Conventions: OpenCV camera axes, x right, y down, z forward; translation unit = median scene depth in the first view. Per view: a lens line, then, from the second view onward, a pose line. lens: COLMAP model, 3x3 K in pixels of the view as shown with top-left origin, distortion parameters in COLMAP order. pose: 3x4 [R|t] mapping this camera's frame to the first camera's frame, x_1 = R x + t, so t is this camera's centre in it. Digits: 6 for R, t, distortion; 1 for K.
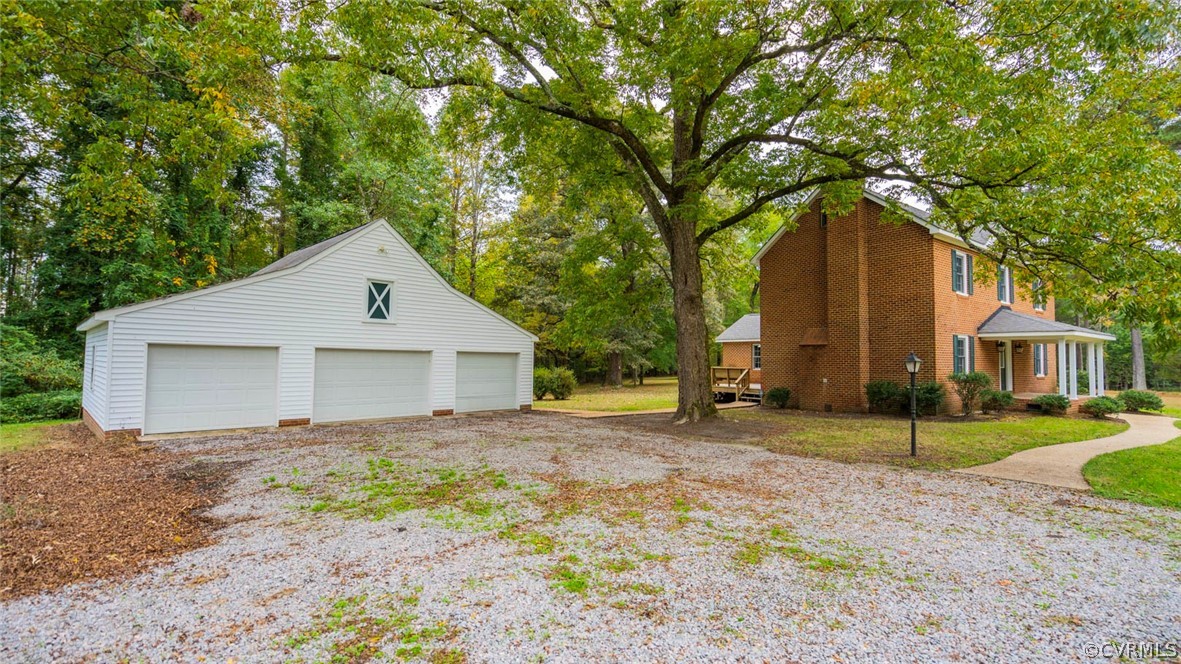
lens RADIAL K [[536.3, 0, 590.5], [0, 536.3, 332.0], [0, 0, 1]] dist [-0.002301, 0.000273]
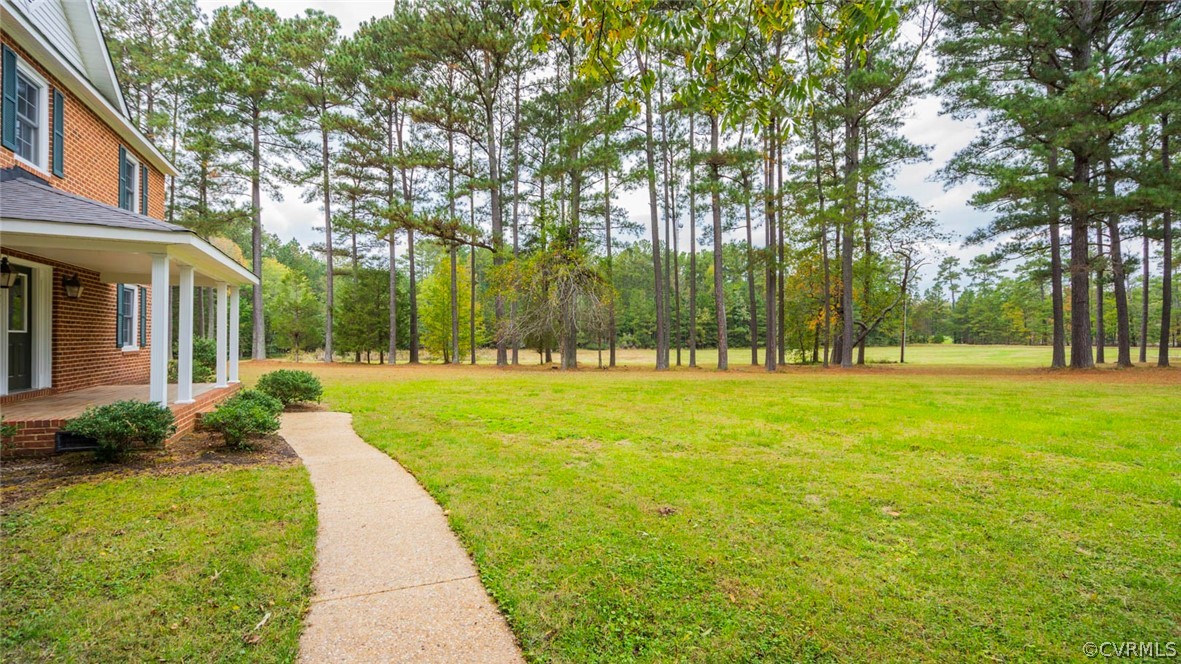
lens RADIAL K [[536.3, 0, 590.5], [0, 536.3, 332.0], [0, 0, 1]] dist [-0.002301, 0.000273]
pose [[0.199451, -0.004009, 0.979900, 0.453818], [-0.051783, 0.998551, 0.014625, 0.038009], [-0.978539, -0.053659, 0.198955, 0.497897]]
